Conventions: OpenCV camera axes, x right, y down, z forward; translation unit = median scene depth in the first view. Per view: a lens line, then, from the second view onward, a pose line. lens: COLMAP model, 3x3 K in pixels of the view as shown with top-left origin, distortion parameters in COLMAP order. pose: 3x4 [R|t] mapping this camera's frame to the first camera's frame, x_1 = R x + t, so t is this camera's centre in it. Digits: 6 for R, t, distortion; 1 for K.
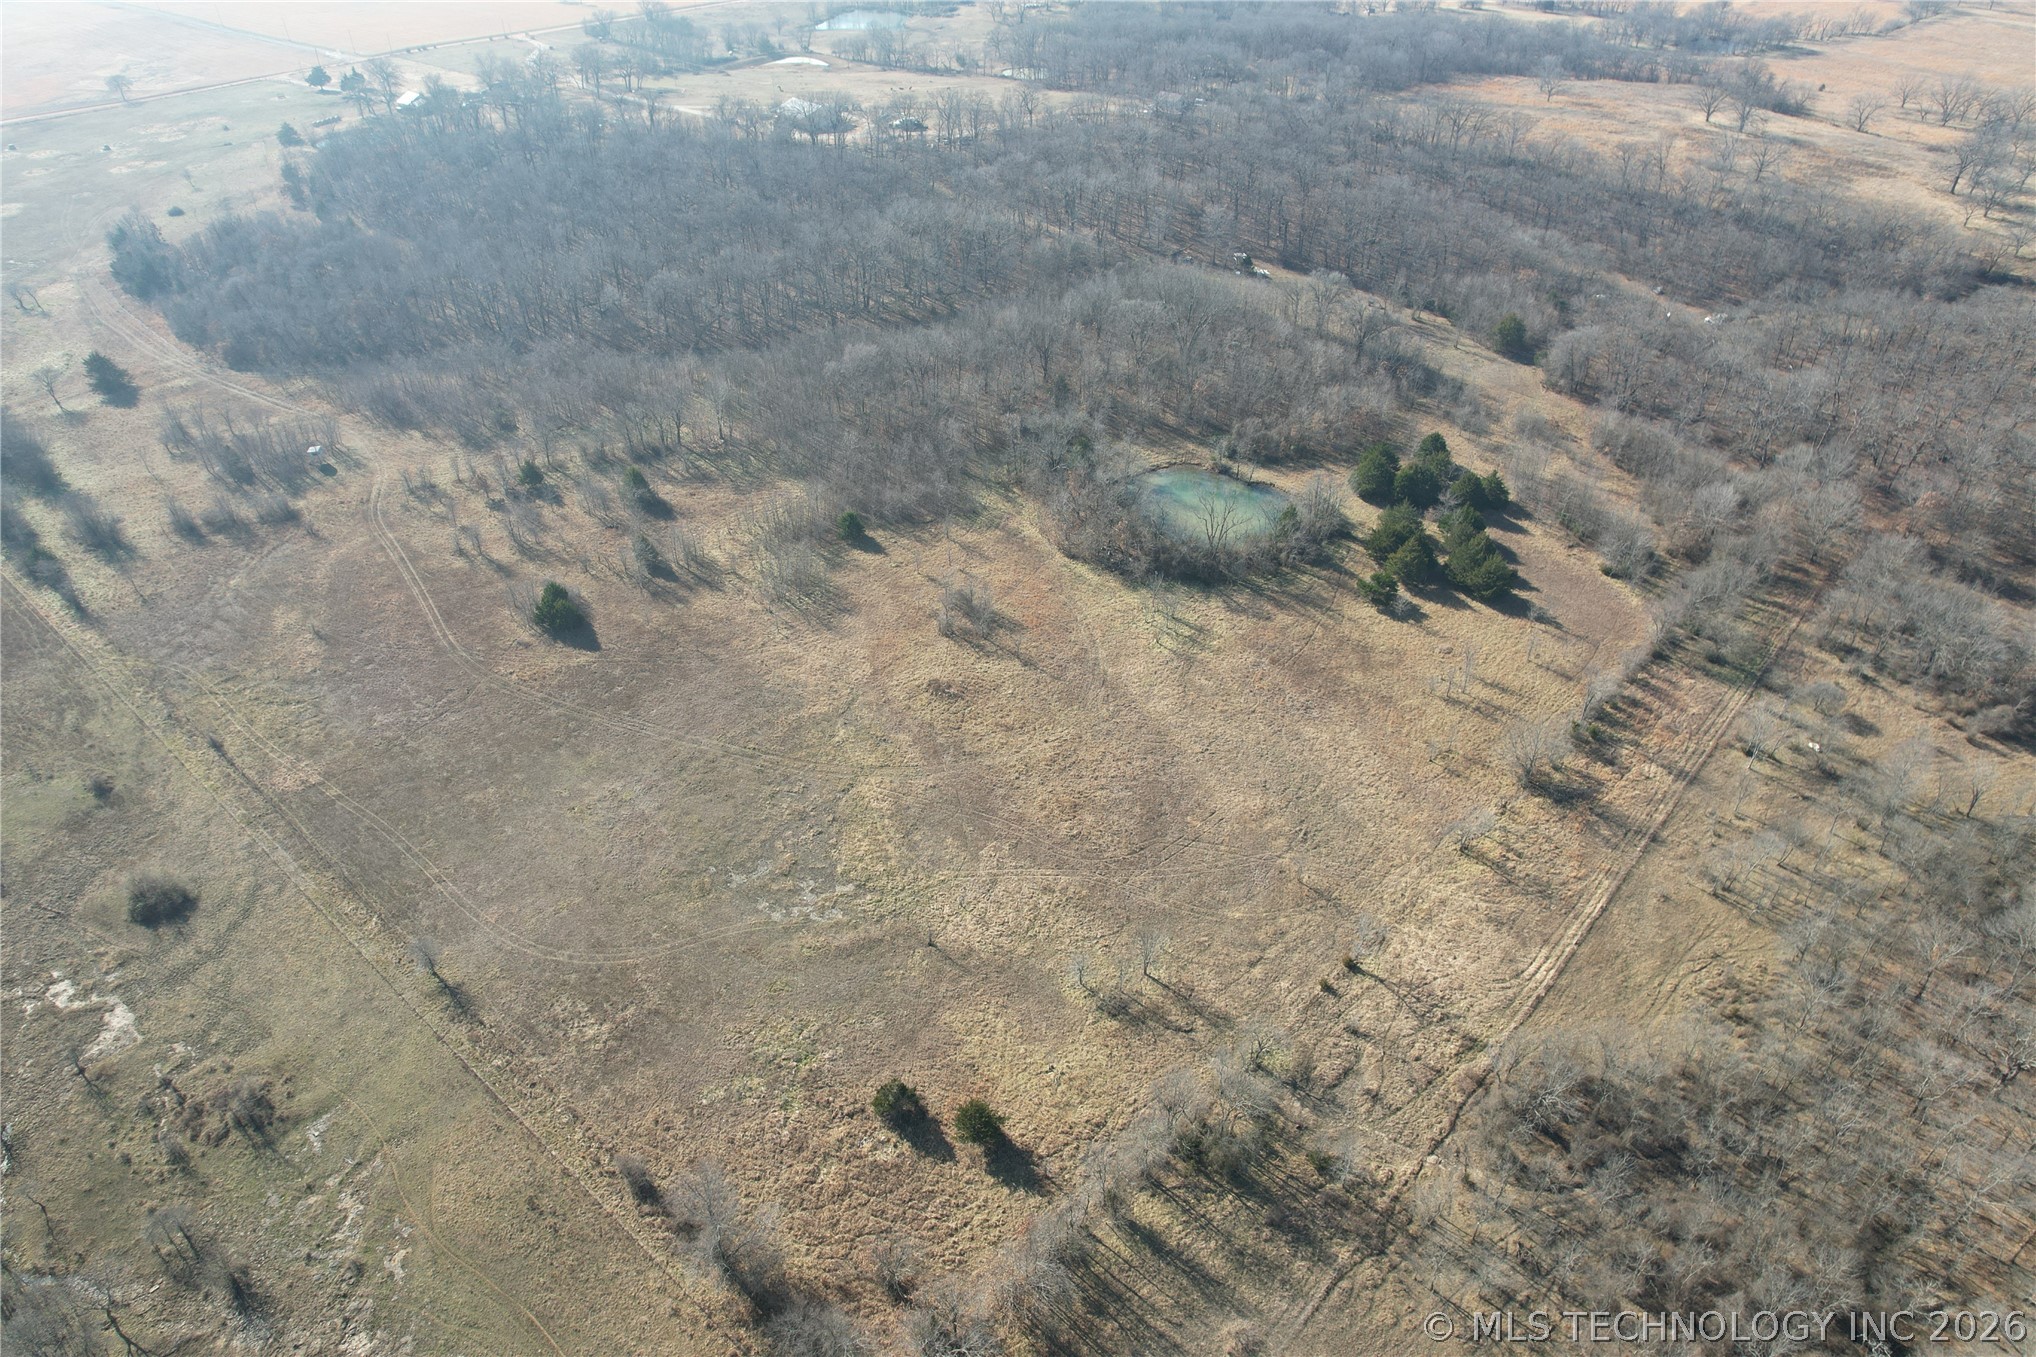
lens RADIAL K [[1335.7, 0, 1018.0], [0, 1335.7, 678.5], [0, 0, 1]] dist [0.000656, -0.000018]
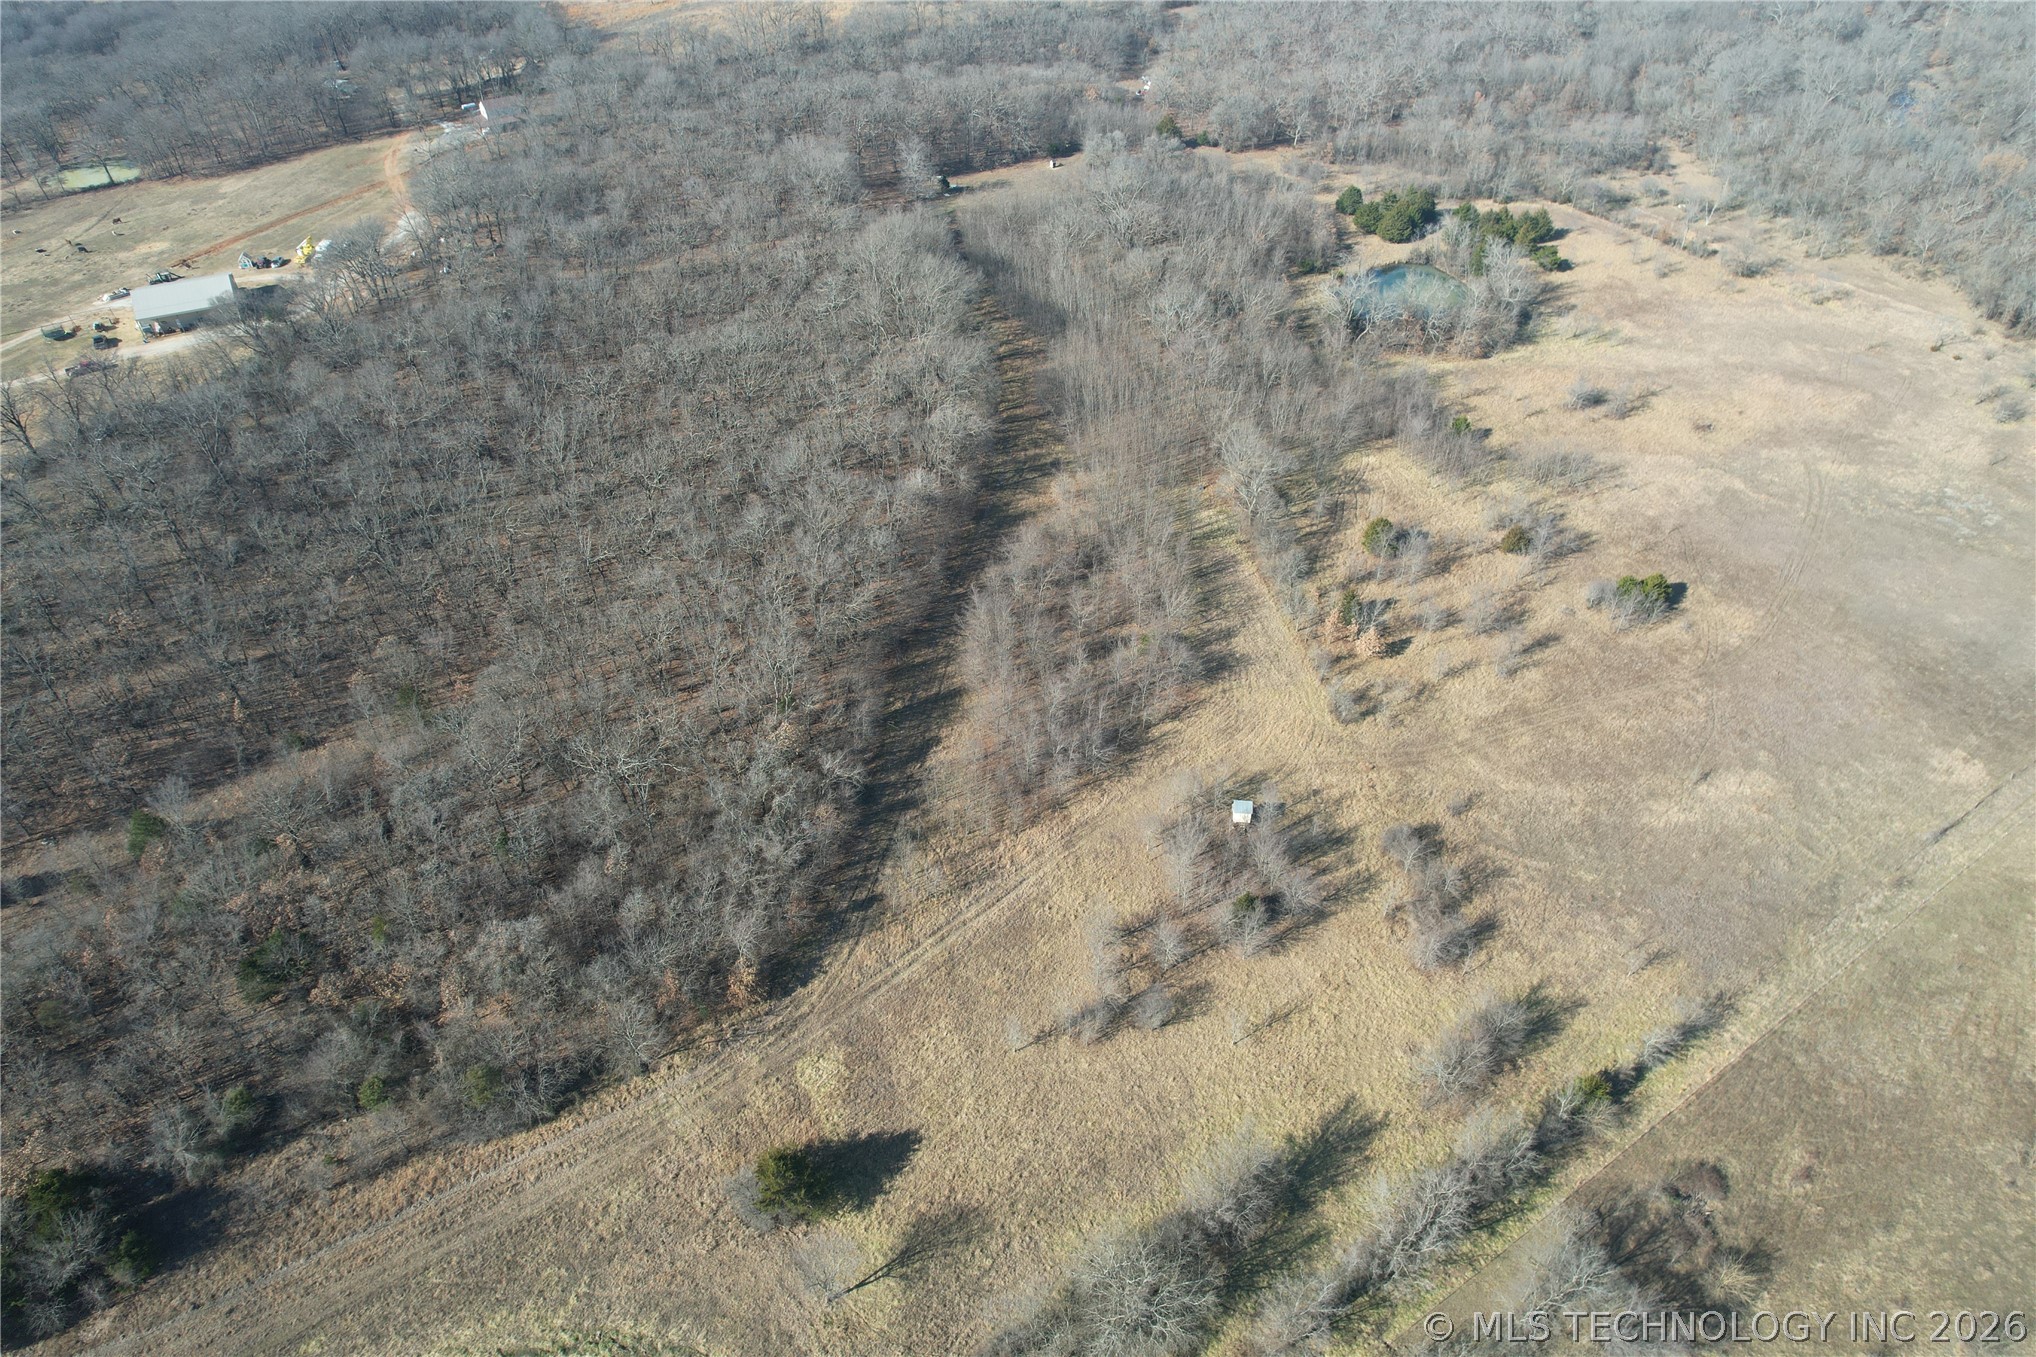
lens RADIAL K [[1311.4, 0, 1018.0], [0, 1311.4, 678.5], [0, 0, 1]] dist [-0.069731, 0.066580]
pose [[0.234802, -0.613620, 0.753883, -1.191911], [0.563315, 0.717952, 0.408926, -0.641312], [-0.792177, 0.328657, 0.514238, 0.914513]]
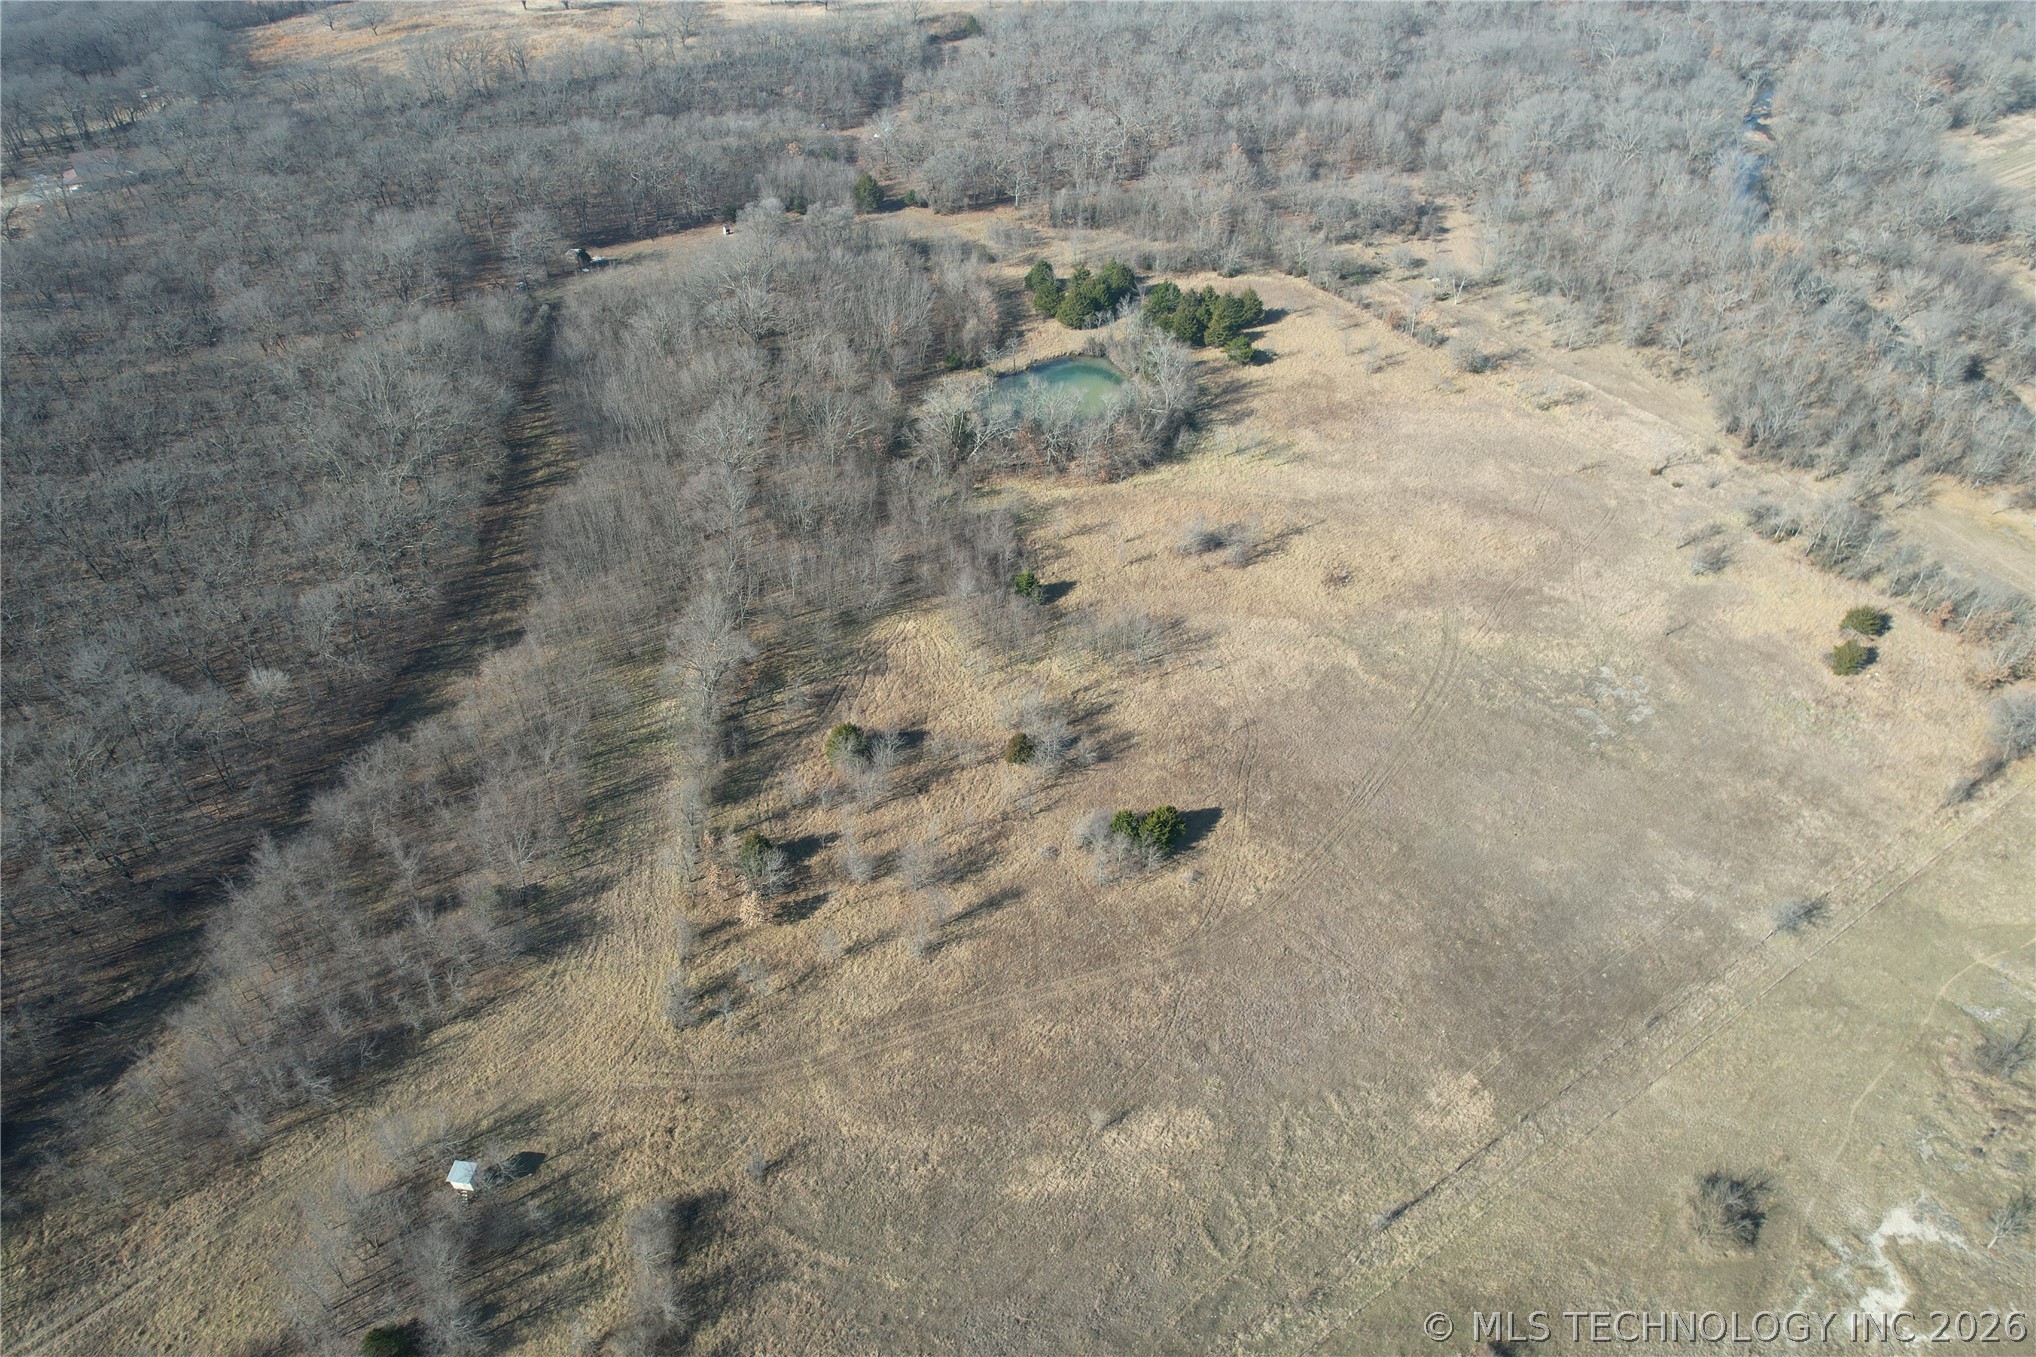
lens RADIAL K [[1311.4, 0, 1018.0], [0, 1311.4, 678.5], [0, 0, 1]] dist [-0.069731, 0.066580]
pose [[0.245842, -0.612504, 0.751266, -0.877097], [0.559524, 0.722561, 0.406004, -0.461549], [-0.791514, 0.320538, 0.520346, 0.658904]]
